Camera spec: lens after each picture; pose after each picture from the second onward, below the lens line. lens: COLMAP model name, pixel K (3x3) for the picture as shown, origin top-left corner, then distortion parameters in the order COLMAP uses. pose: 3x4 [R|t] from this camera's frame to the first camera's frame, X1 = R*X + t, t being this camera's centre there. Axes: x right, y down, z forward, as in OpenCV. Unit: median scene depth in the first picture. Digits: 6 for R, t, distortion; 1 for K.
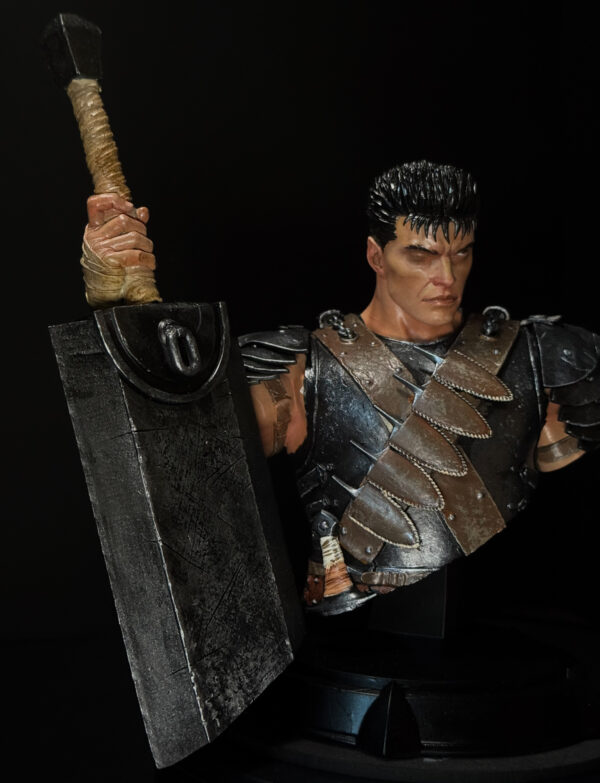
lens RADIAL K [[1115.3, 0, 300.0], [0, 1115.3, 391.5], [0, 0, 1]] dist [0.099297, 0.016000]
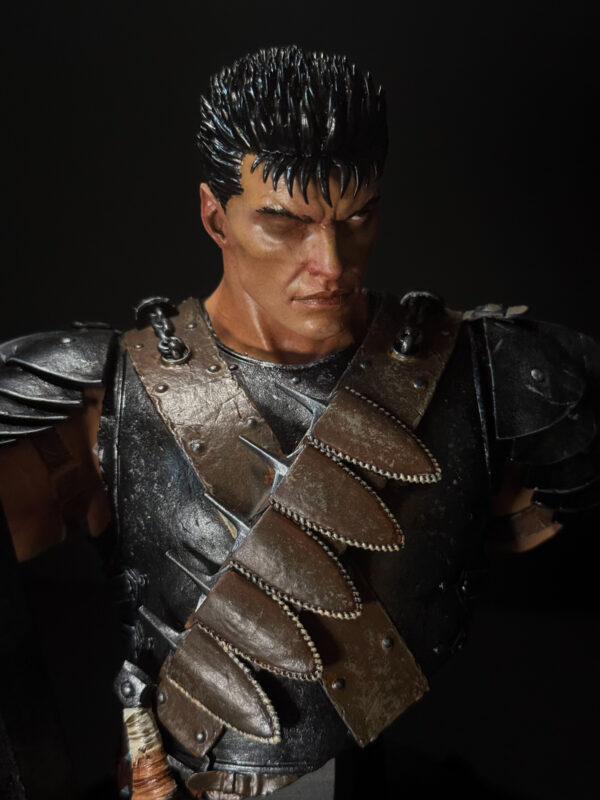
lens RADIAL K [[1132.9, 0, 300.0], [0, 1132.9, 400.0], [0, 0, 1]] dist [0.124420, 0.015845]
pose [[0.999624, -0.021097, 0.017492, 0.105877], [0.017897, 0.985911, 0.166311, -0.132104], [-0.020754, -0.165935, 0.985918, 0.420160]]
